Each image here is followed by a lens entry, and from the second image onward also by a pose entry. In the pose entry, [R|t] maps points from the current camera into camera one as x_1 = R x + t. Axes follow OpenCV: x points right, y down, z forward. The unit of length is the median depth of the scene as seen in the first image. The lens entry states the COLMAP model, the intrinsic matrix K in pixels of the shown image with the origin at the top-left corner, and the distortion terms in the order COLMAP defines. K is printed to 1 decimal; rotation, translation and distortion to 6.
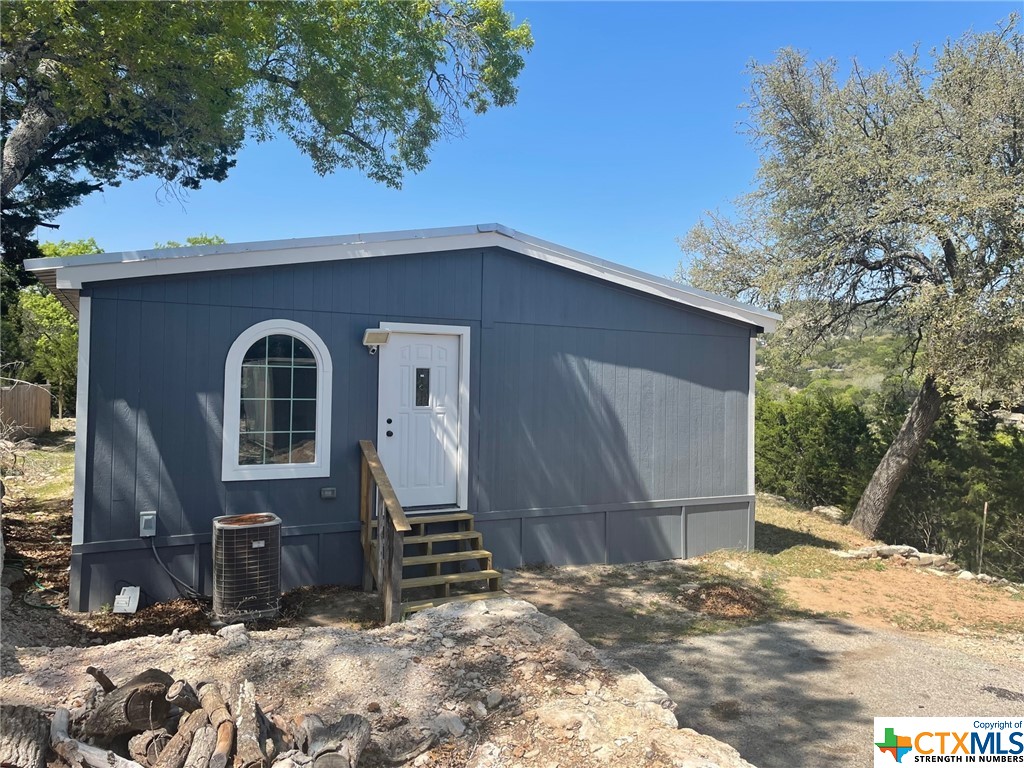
lens RADIAL K [[774.5, 0, 512.6], [0, 774.5, 386.0], [0, 0, 1]] dist [0.106416, -0.144051]
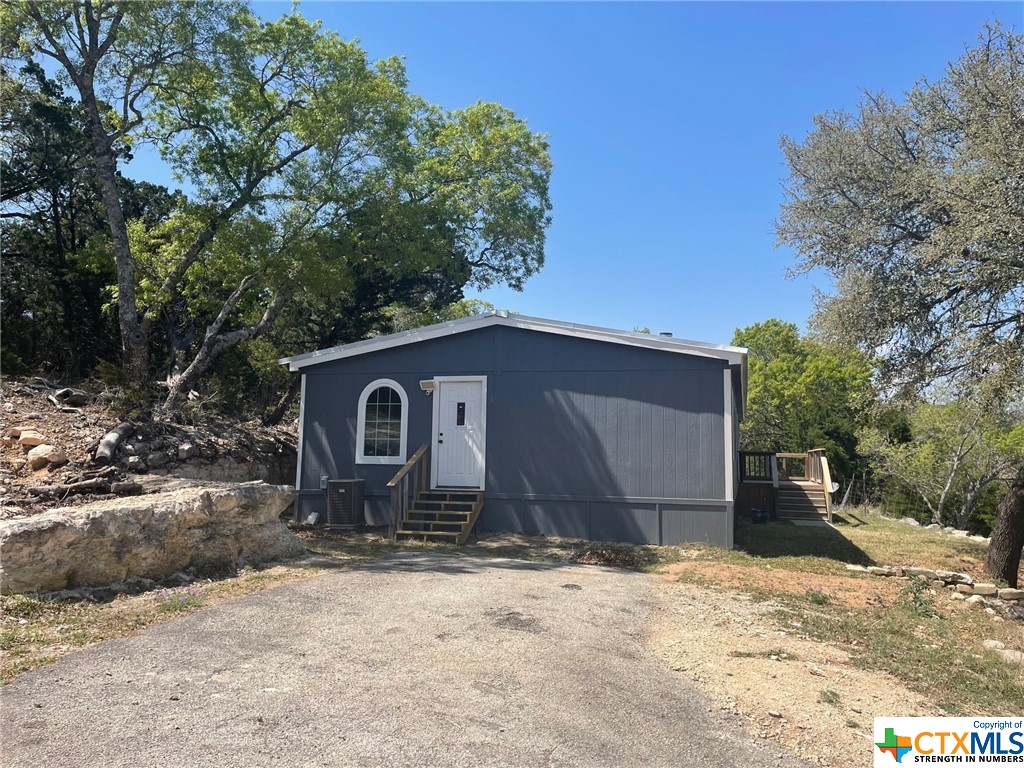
lens RADIAL K [[774.5, 0, 512.6], [0, 774.5, 386.0], [0, 0, 1]] dist [0.106416, -0.144051]
pose [[0.718661, -0.072695, -0.691550, 1.090177], [-0.009465, 0.993406, -0.114262, 0.127444], [0.695296, 0.088661, 0.713234, -0.103917]]
